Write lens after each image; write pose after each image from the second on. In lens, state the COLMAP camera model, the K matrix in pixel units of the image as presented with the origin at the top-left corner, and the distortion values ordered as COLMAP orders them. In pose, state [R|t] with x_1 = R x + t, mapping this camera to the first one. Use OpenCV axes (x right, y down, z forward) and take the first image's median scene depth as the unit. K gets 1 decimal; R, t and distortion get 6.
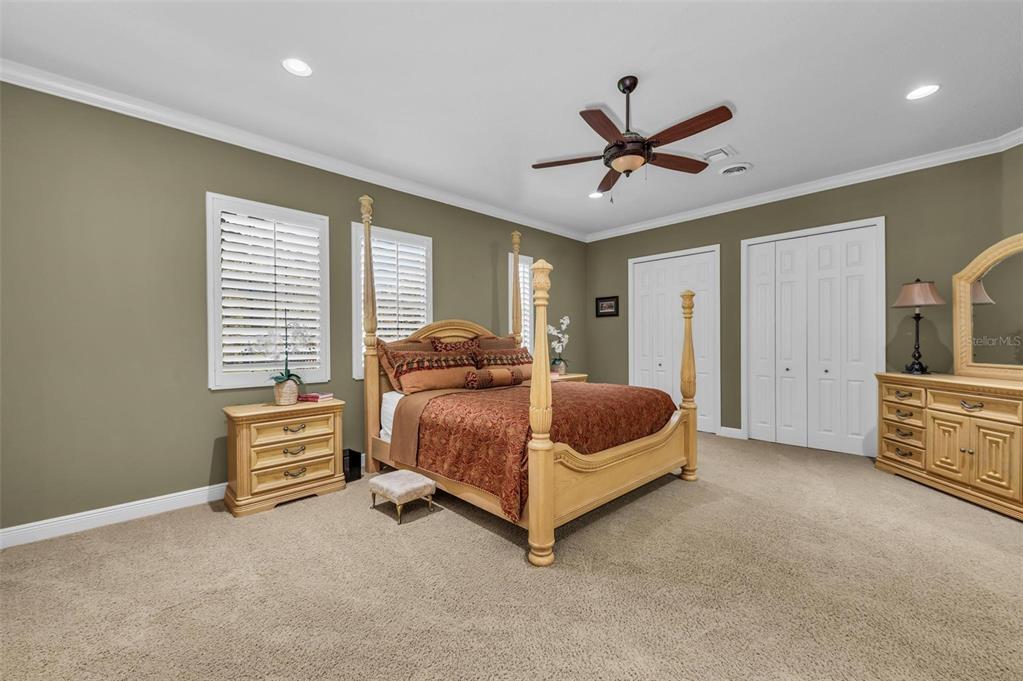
lens RADIAL K [[401.9, 0, 524.0], [0, 401.9, 343.0], [0, 0, 1]] dist [0.025171, -0.000049]
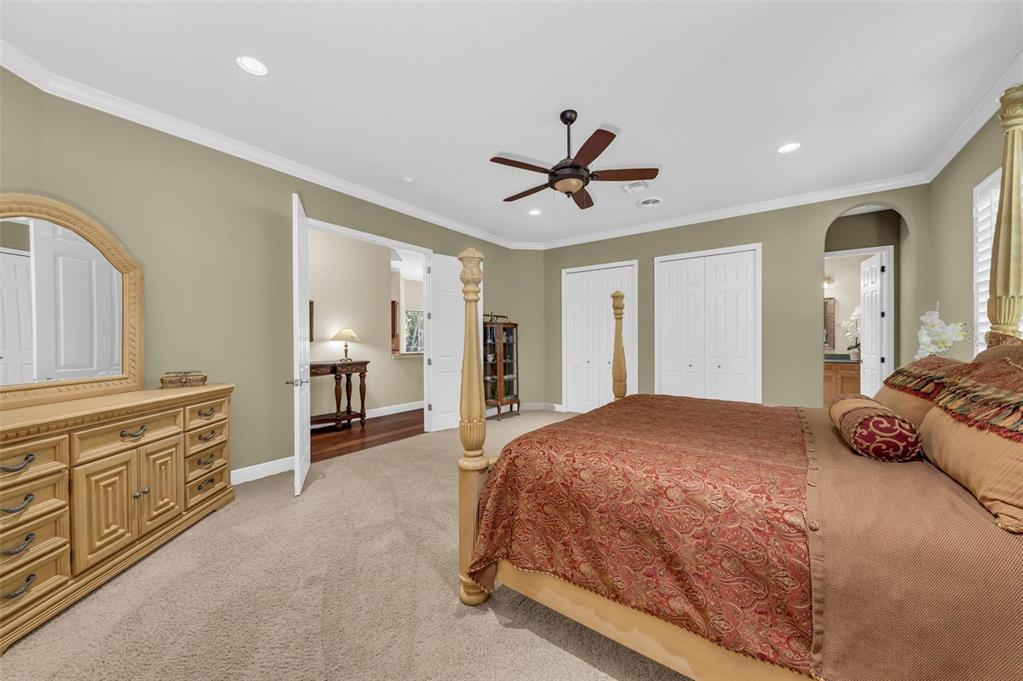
lens RADIAL K [[380.3, 0, 514.0], [0, 380.3, 341.5], [0, 0, 1]] dist [0.007646, -0.000212]
pose [[-0.986601, 0.007835, -0.162964, 0.536188], [0.006291, 0.999930, 0.009991, -0.017693], [0.163031, 0.008832, -0.986581, 1.873763]]
